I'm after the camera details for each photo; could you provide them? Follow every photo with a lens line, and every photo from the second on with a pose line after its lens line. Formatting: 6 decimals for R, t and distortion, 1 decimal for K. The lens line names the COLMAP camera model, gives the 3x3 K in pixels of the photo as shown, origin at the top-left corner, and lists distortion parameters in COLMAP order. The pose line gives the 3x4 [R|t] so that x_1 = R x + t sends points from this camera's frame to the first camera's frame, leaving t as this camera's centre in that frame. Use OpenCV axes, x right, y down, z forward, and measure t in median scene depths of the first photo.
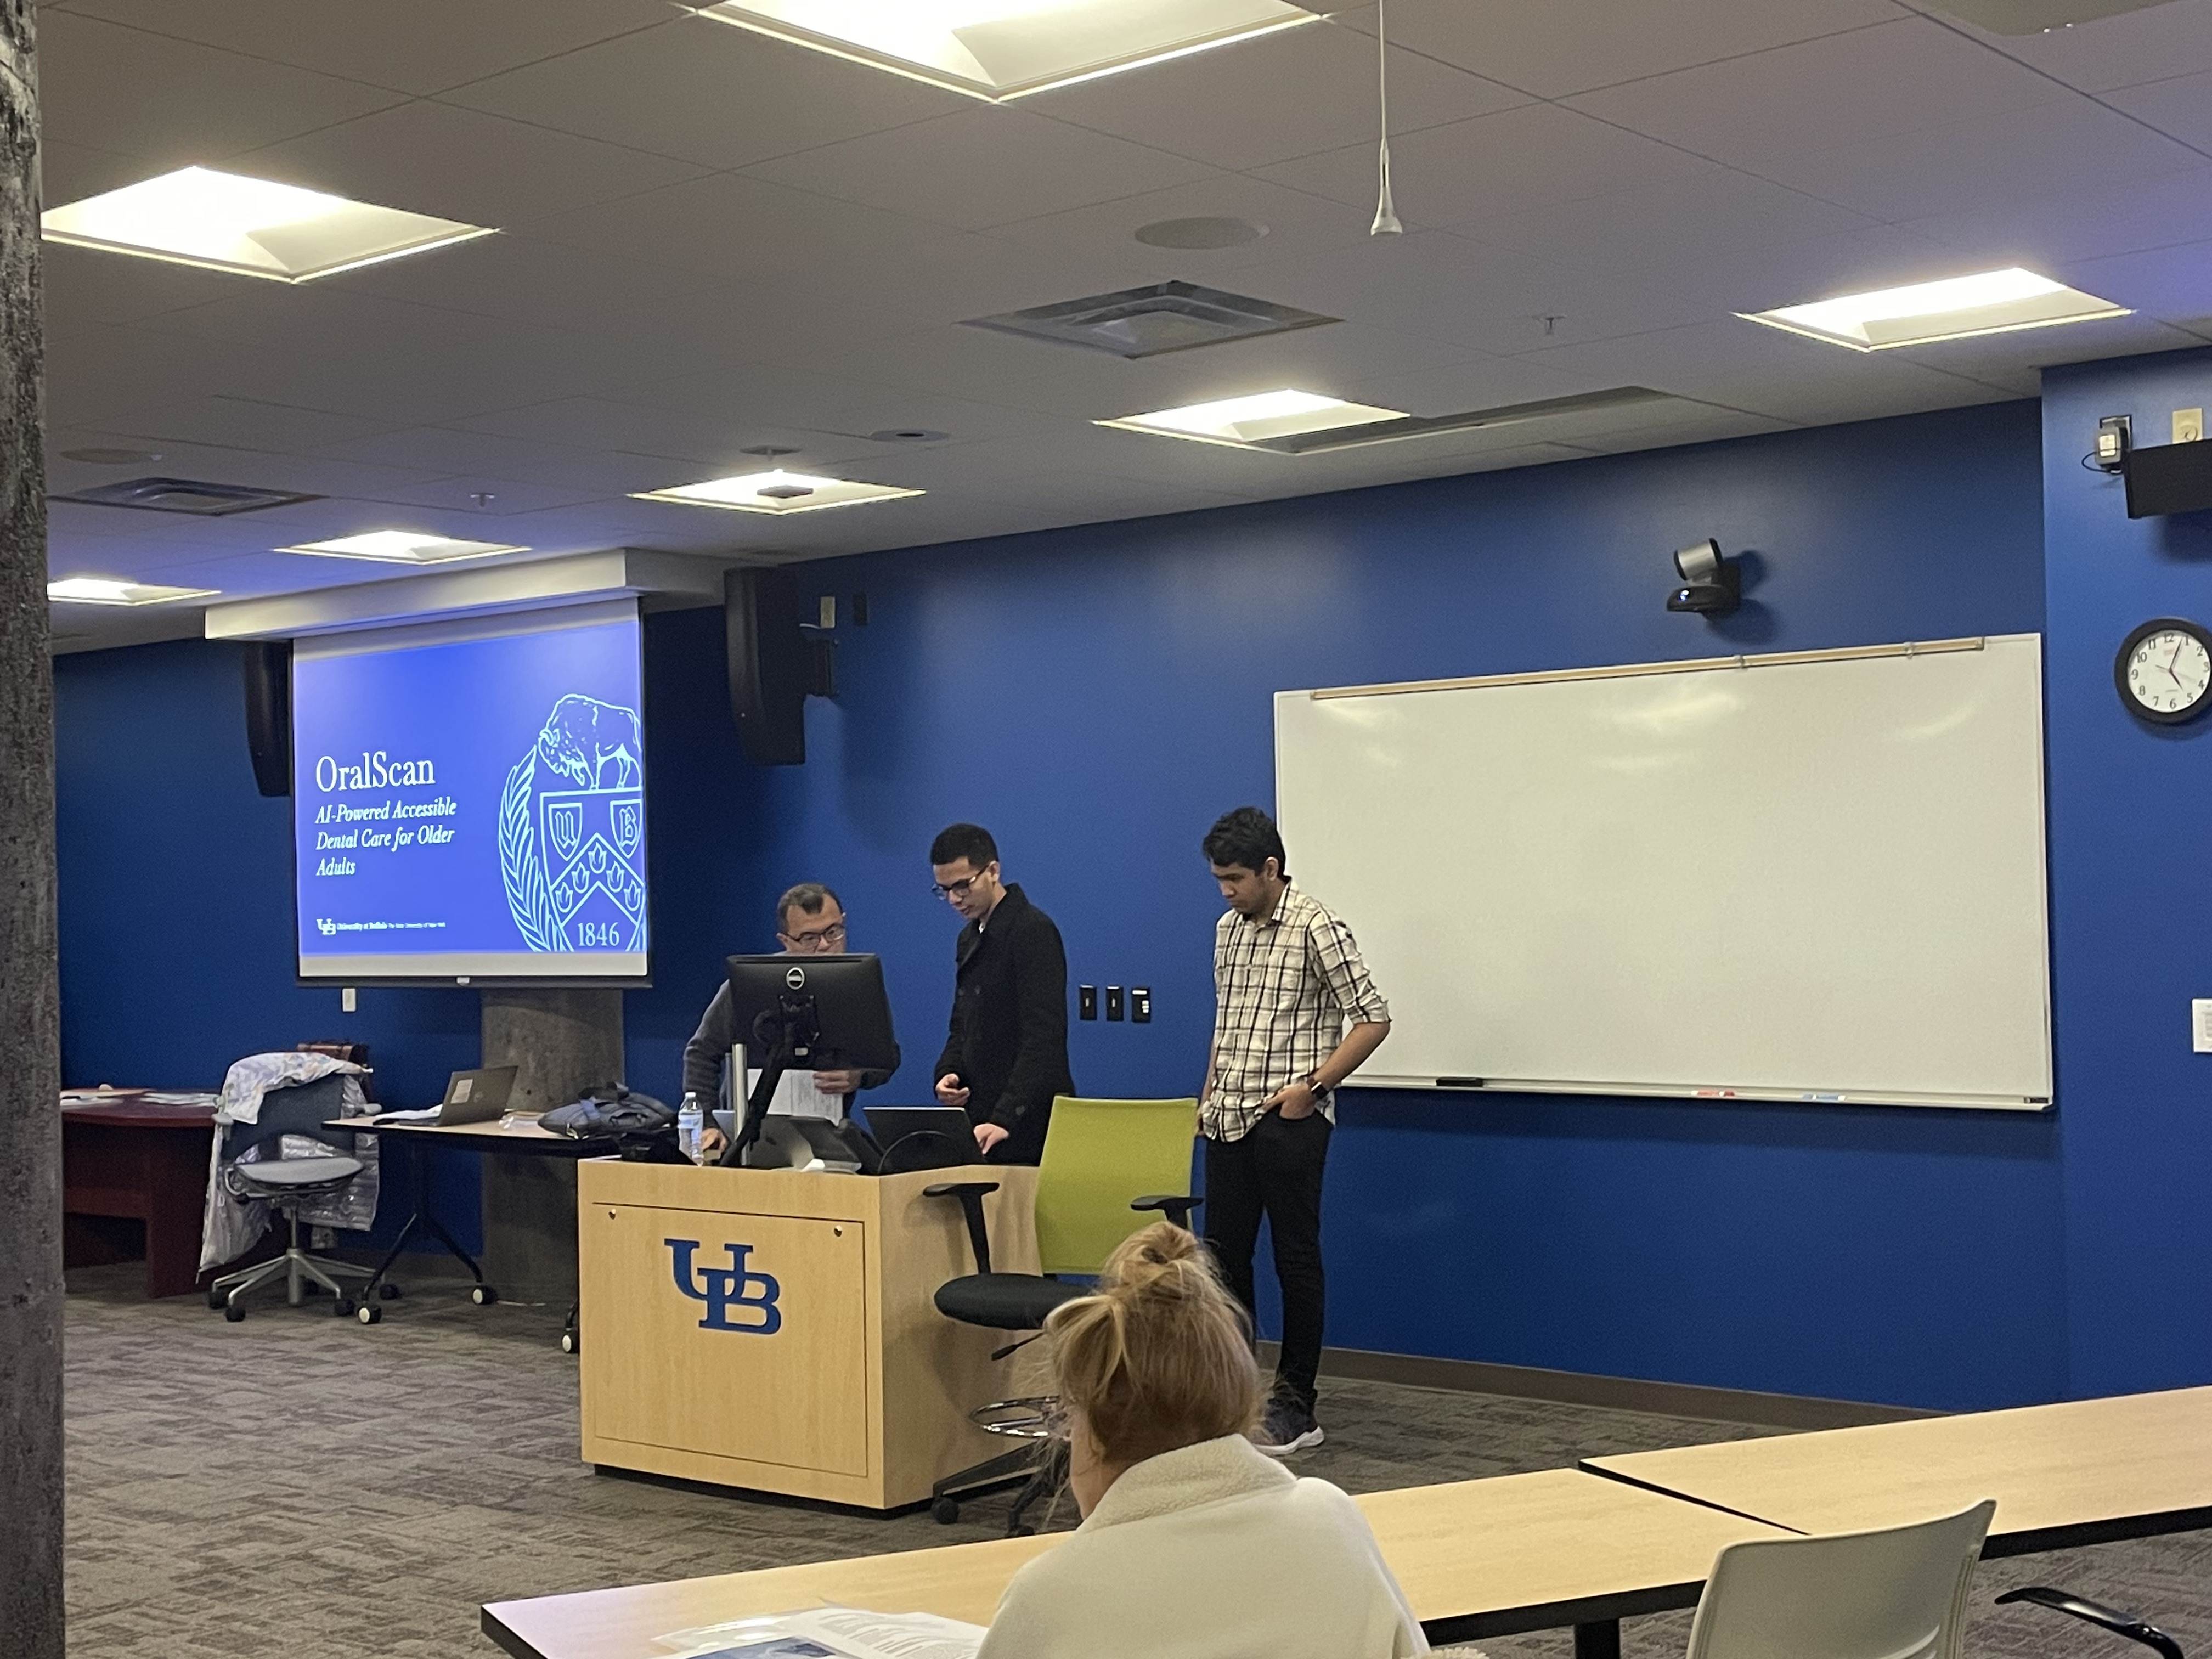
lens RADIAL K [[2874.0, 0, 1110.1], [0, 2874.0, 867.5], [0, 0, 1]] dist [0.139660, -0.461257]
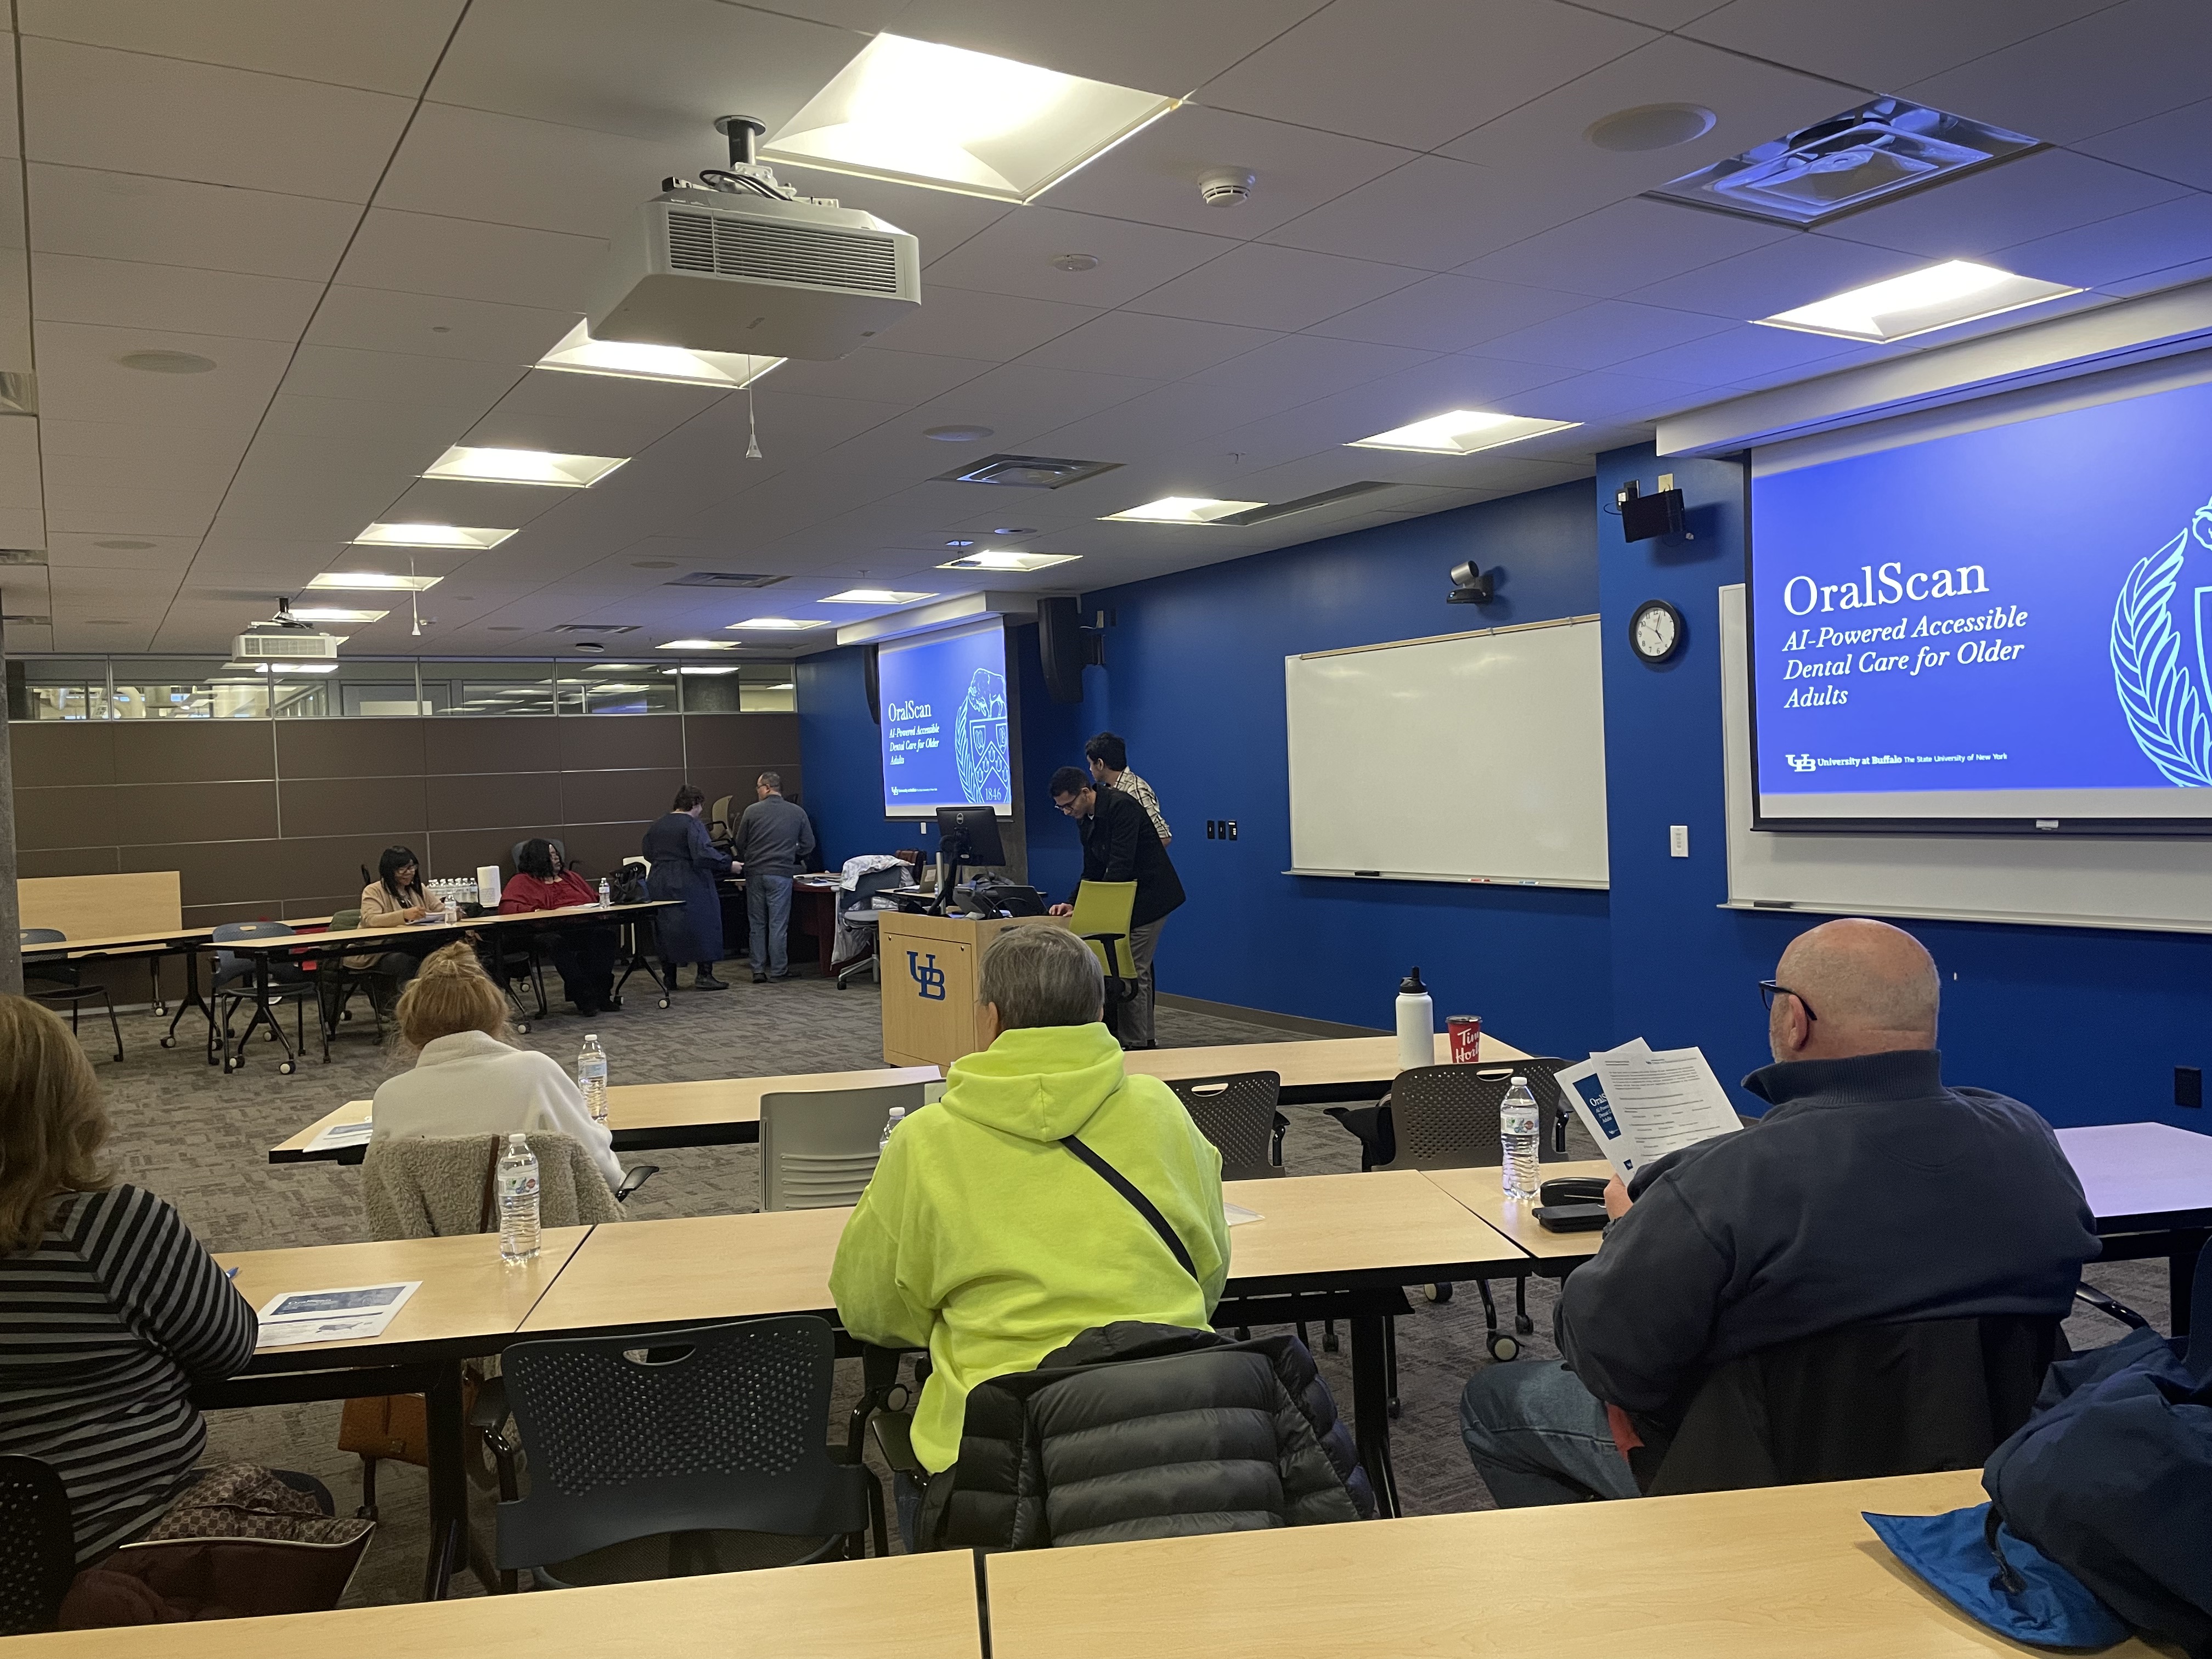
lens RADIAL K [[1658.1, 0, 1106.0], [0, 1658.1, 829.5], [0, 0, 1]] dist [0.119744, -0.123598]
pose [[0.948321, -0.004219, -0.317283, 0.240962], [0.020001, 0.998718, 0.046501, -0.003022], [0.316680, -0.050444, 0.947190, -0.019007]]
